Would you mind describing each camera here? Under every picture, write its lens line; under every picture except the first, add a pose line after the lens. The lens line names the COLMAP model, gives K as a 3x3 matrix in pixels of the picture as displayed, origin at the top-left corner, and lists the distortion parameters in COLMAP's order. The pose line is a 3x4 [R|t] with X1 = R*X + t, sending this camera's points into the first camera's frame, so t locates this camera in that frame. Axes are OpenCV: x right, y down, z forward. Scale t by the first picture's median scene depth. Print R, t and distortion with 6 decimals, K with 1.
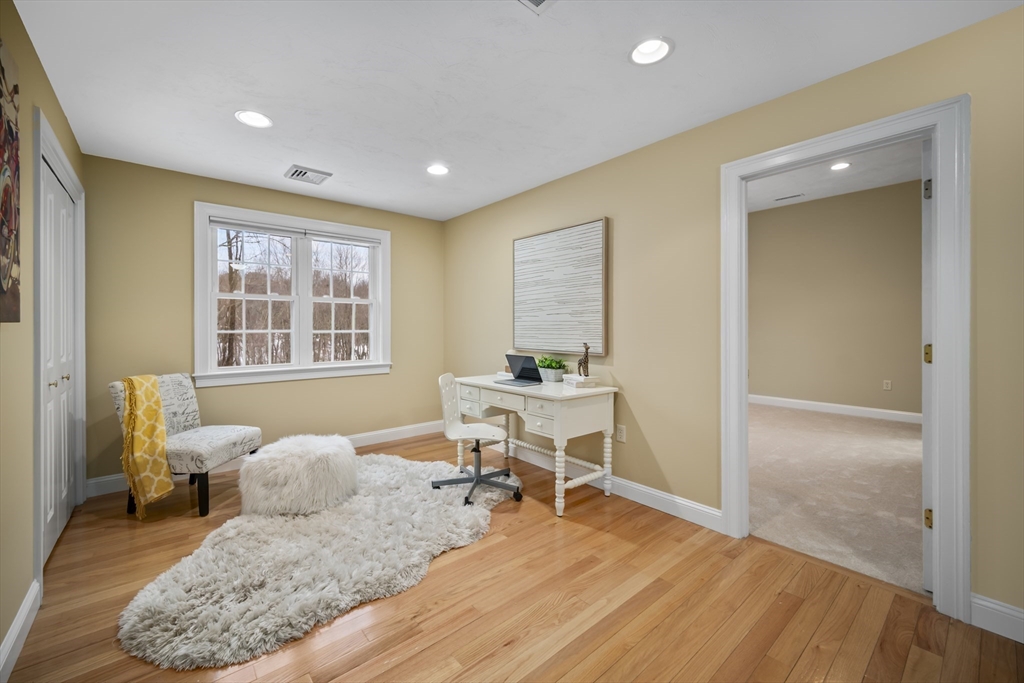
lens RADIAL K [[411.0, 0, 502.9], [0, 411.0, 327.8], [0, 0, 1]] dist [-0.001025, -0.000037]
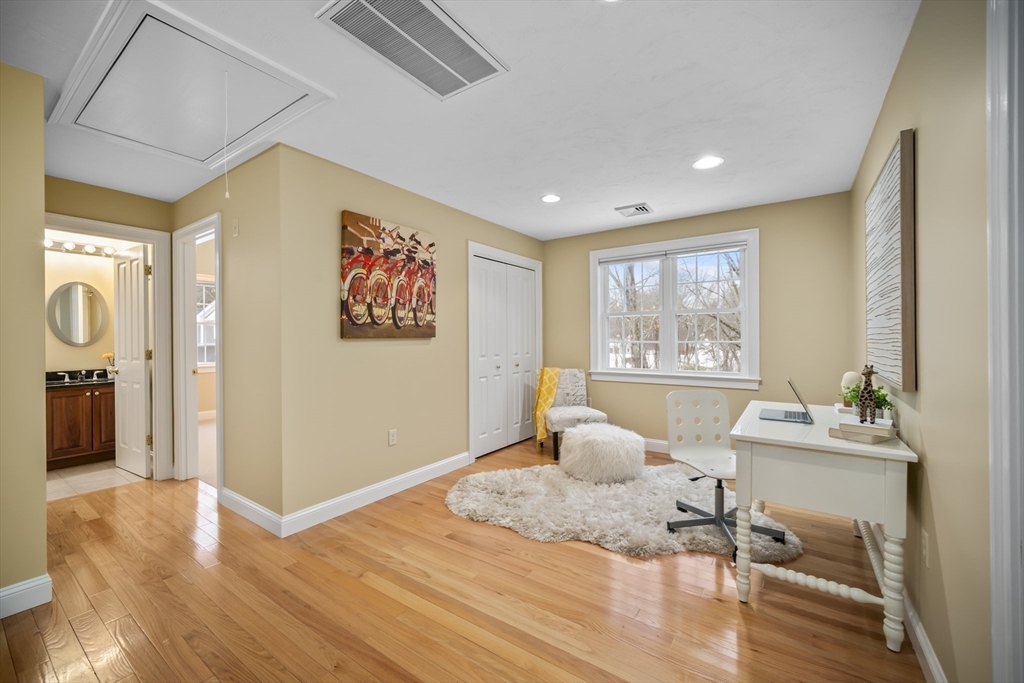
lens RADIAL K [[409.3, 0, 501.5], [0, 409.3, 339.3], [0, 0, 1]] dist [-0.000157, -0.000018]
pose [[0.262206, 0.002327, -0.965009, 0.640547], [0.003705, 0.999987, 0.003418, -0.004642], [0.965005, -0.004471, 0.262194, 0.360307]]
